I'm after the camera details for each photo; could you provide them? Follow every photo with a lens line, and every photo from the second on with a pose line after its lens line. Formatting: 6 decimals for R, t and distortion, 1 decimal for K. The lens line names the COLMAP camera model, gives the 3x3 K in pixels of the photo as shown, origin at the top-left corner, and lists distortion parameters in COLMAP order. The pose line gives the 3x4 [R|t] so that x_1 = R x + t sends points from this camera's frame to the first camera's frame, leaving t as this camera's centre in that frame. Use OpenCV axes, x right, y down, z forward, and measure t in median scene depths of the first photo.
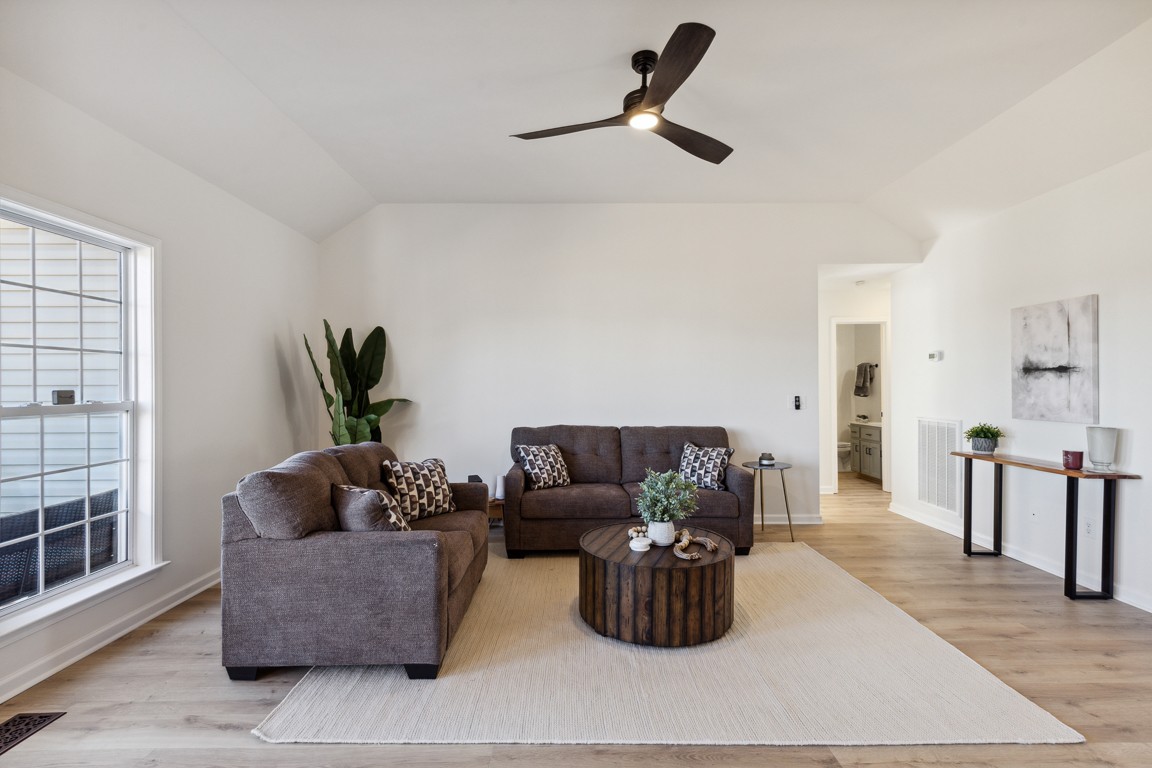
lens RADIAL K [[555.3, 0, 584.3], [0, 555.3, 373.3], [0, 0, 1]] dist [0.018846, 0.000244]
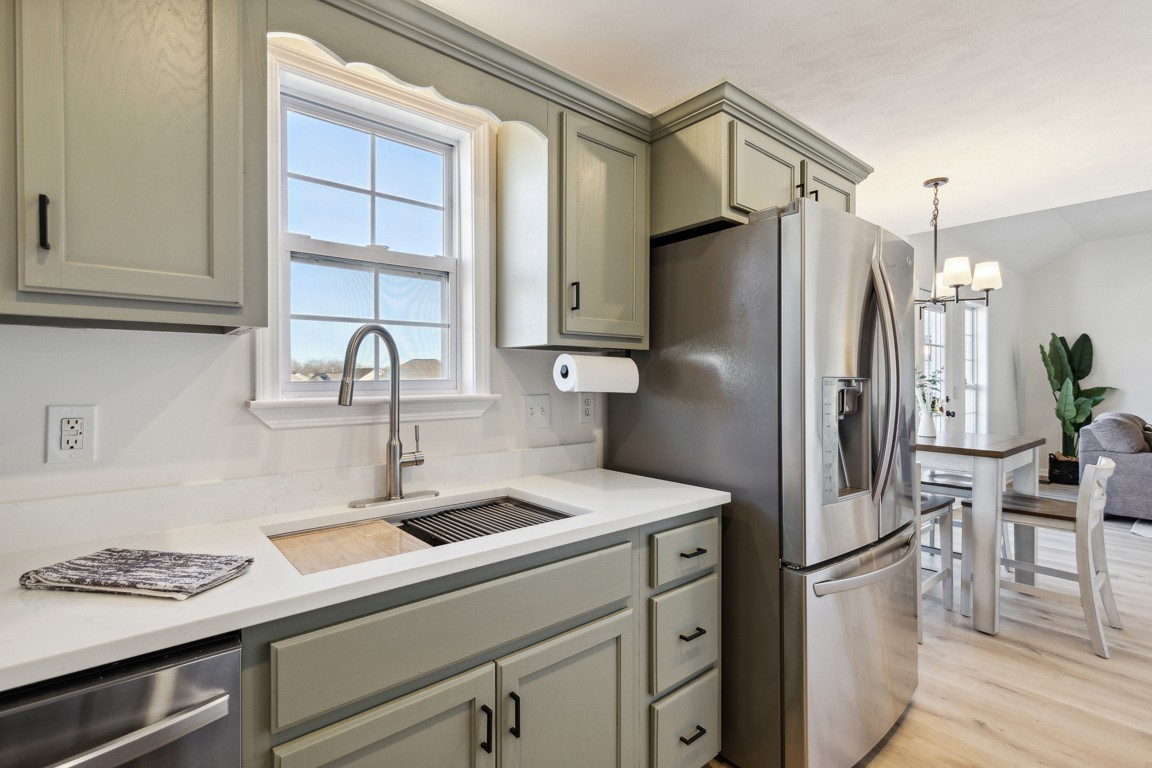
lens RADIAL K [[555.3, 0, 576.0], [0, 555.3, 382.3], [0, 0, 1]] dist [0.018846, 0.000244]
pose [[0.648366, 0.011356, -0.761244, -0.198913], [0.012824, 0.999584, 0.025834, -0.025832], [0.761221, -0.026512, 0.647950, -1.350275]]
